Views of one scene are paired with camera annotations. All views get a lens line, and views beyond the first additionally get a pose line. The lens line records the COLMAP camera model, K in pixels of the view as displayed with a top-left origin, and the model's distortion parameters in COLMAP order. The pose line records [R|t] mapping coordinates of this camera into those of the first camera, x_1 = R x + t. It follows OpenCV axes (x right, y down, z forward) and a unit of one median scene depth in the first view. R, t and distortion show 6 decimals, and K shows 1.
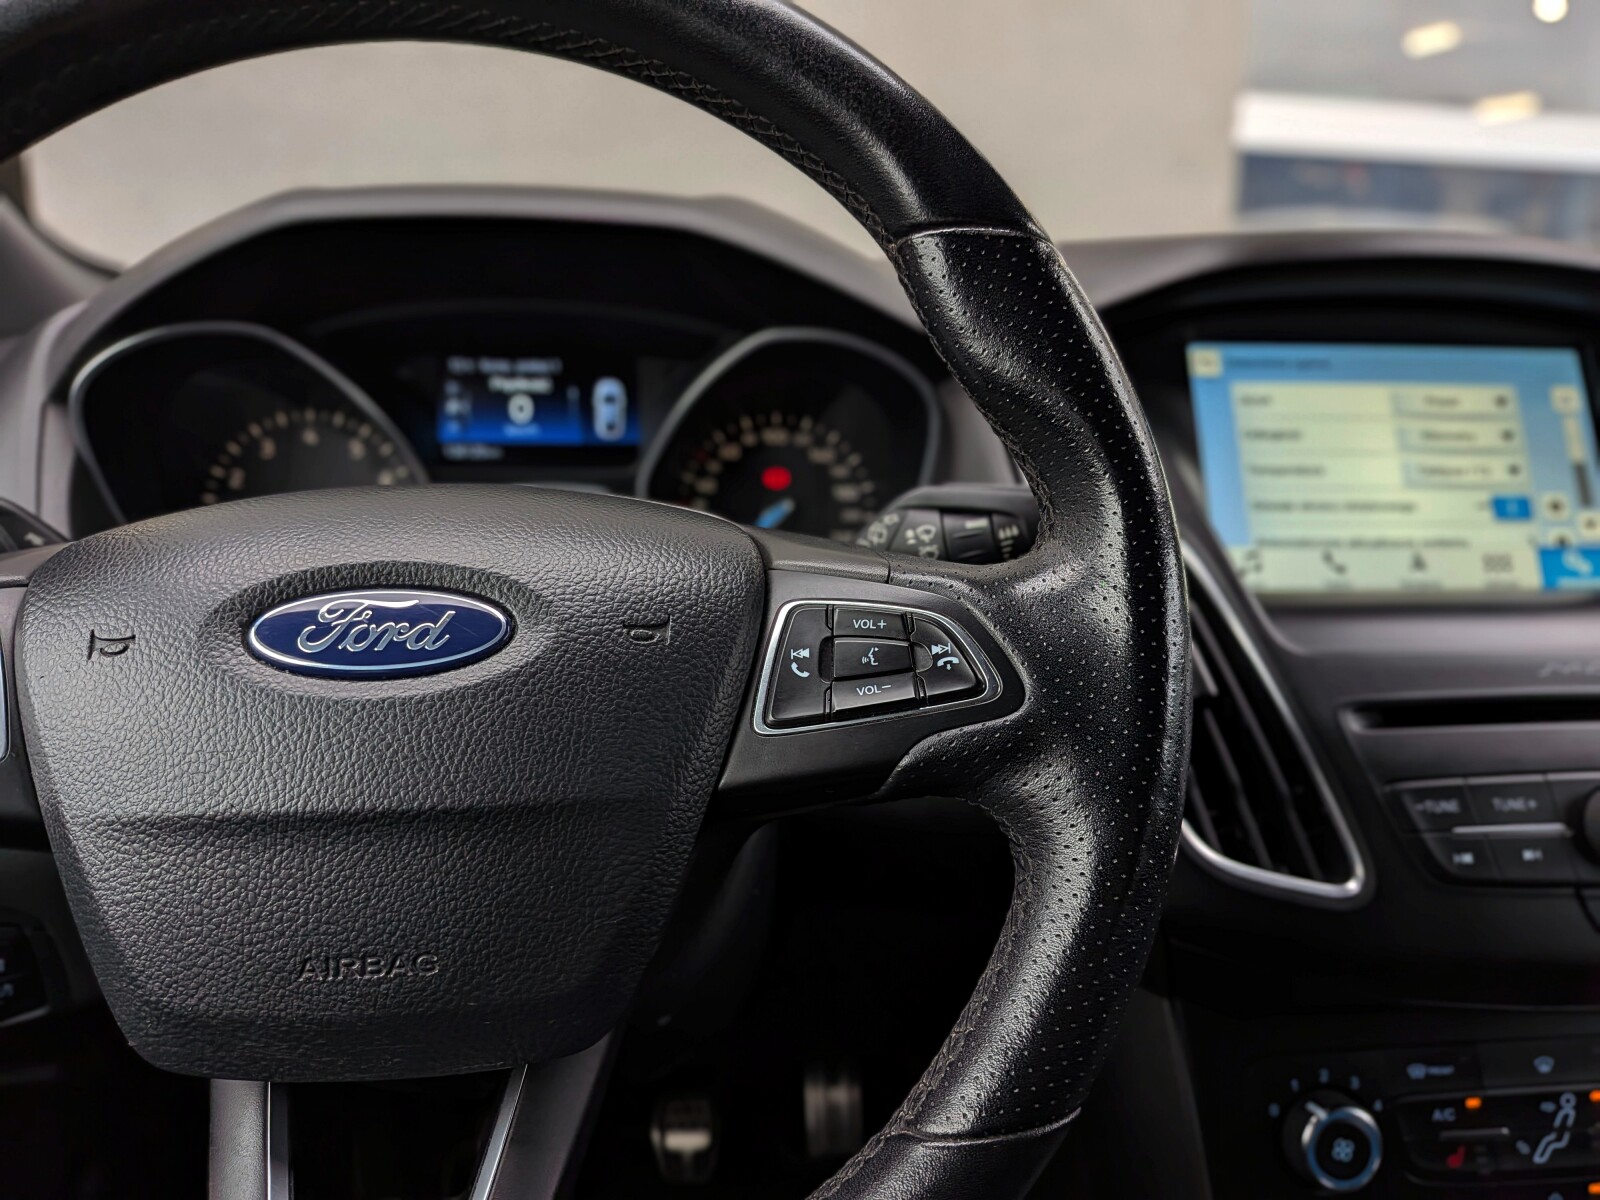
lens RADIAL K [[1116.3, 0, 800.0], [0, 1116.3, 600.0], [0, 0, 1]] dist [0.038670, -0.115868]
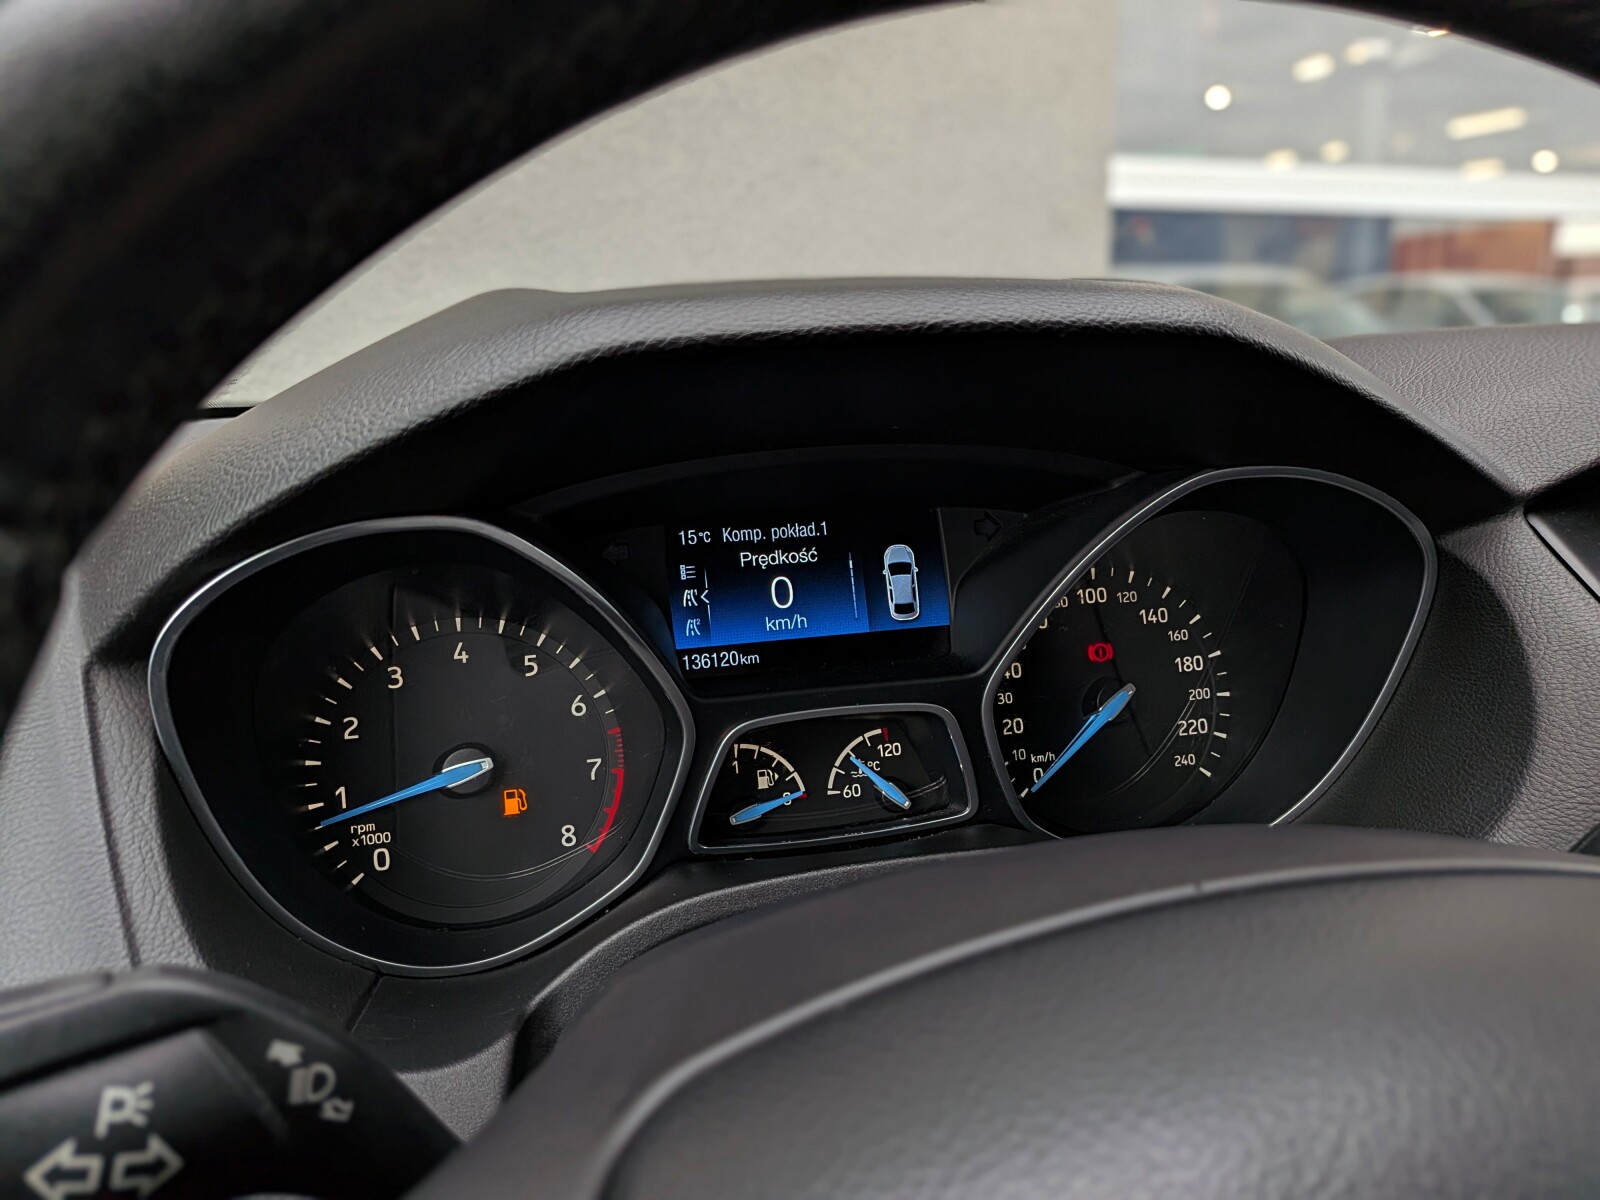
lens RADIAL K [[1150.6, 0, 800.0], [0, 1150.6, 600.0], [0, 0, 1]] dist [-0.025365, 0.006780]
pose [[0.987147, -0.077254, 0.139905, -0.697629], [0.085884, 0.994689, -0.056729, -0.258219], [-0.134780, 0.068016, 0.988538, 0.616677]]
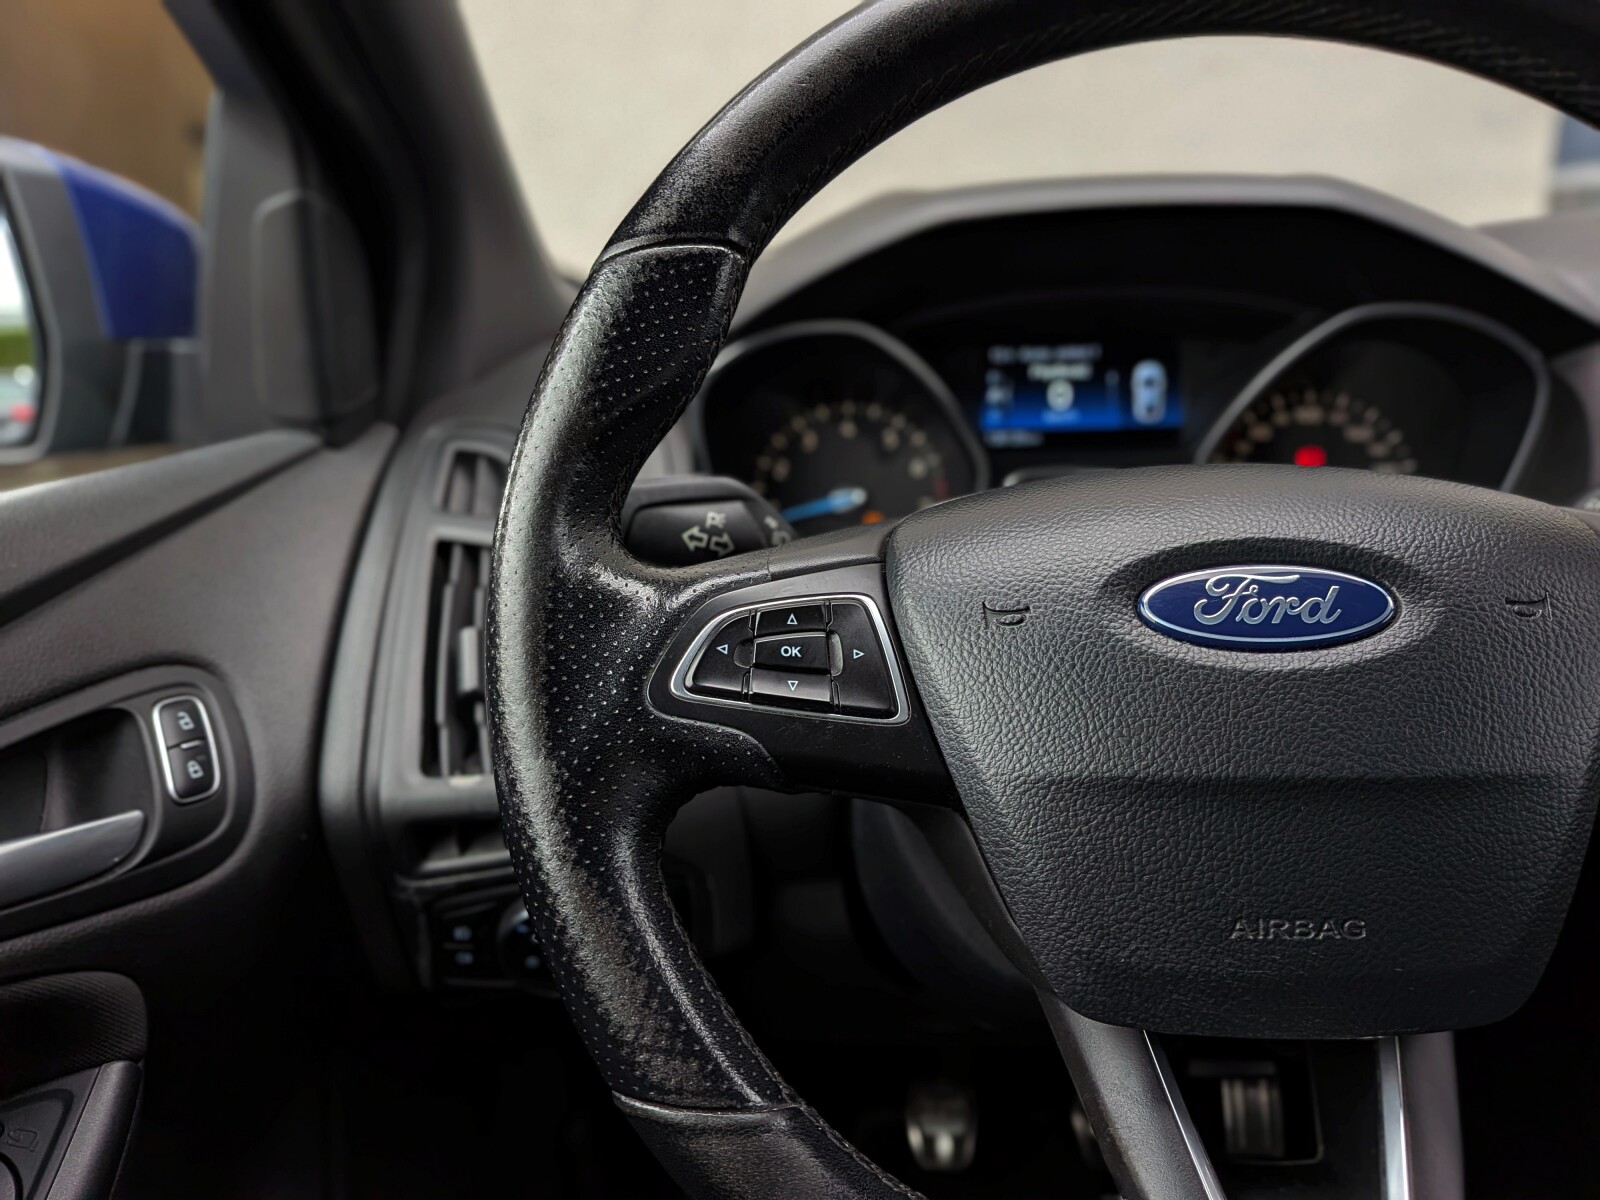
lens RADIAL K [[1115.8, 0, 760.9], [0, 1115.8, 584.2], [0, 0, 1]] dist [0.001288, -0.052922]
pose [[0.977116, 0.001974, -0.212696, -0.618542], [-0.003132, 0.999982, -0.005106, 0.015621], [0.212682, 0.005655, 0.977105, -0.102580]]
